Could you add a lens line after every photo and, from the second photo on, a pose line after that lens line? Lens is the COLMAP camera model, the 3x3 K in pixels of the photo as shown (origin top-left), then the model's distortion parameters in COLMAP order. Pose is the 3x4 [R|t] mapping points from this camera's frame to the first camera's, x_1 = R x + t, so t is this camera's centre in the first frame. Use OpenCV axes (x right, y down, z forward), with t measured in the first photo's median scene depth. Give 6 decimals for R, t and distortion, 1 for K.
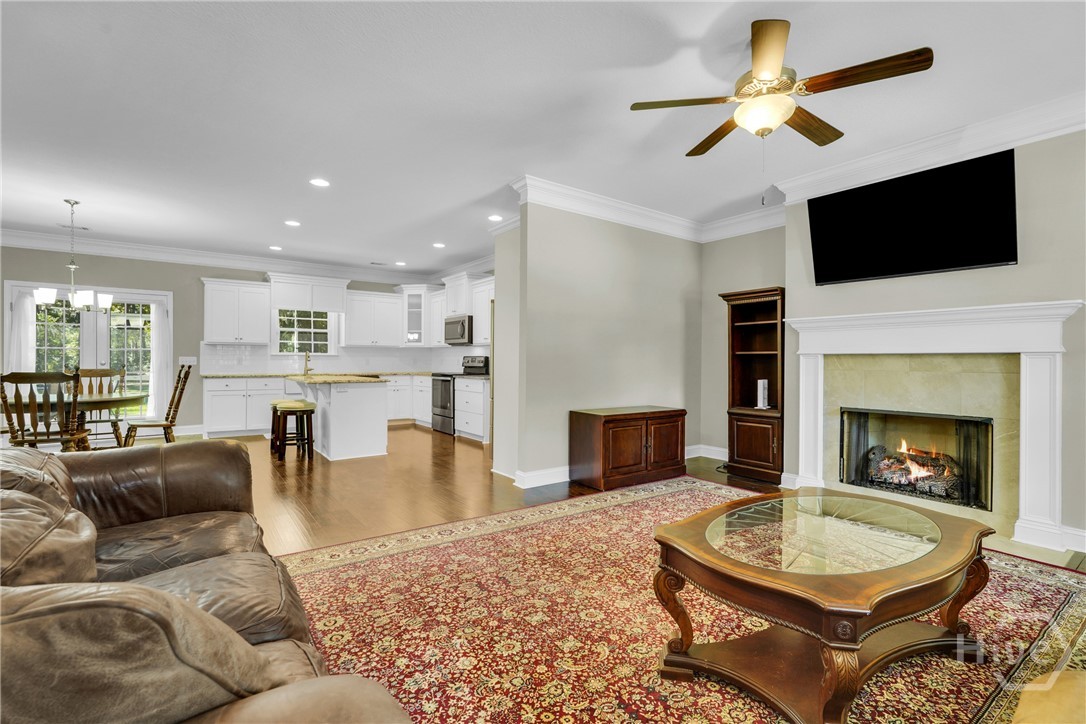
lens RADIAL K [[484.5, 0, 543.0], [0, 484.5, 362.0], [0, 0, 1]] dist [-0.004574, 0.000629]
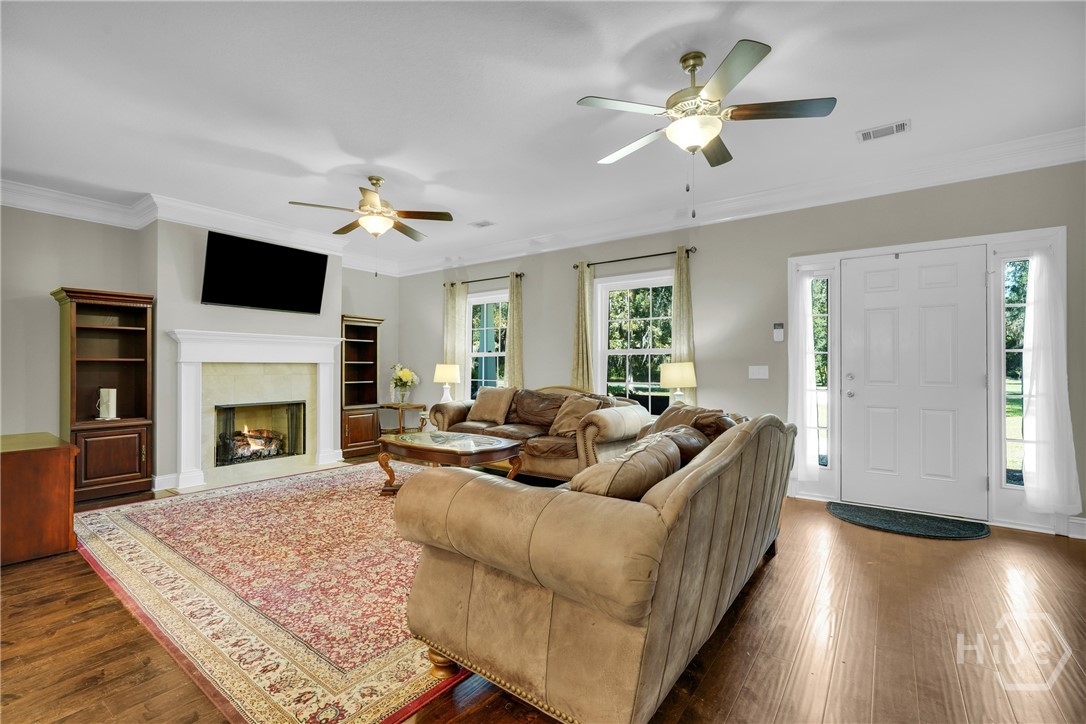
lens RADIAL K [[484.5, 0, 543.0], [0, 484.5, 362.0], [0, 0, 1]] dist [-0.004574, 0.000629]
pose [[-0.305307, 0.006993, 0.952228, -0.867838], [0.004348, 0.999973, -0.005950, -0.006775], [-0.952244, 0.002324, -0.305329, 0.624383]]
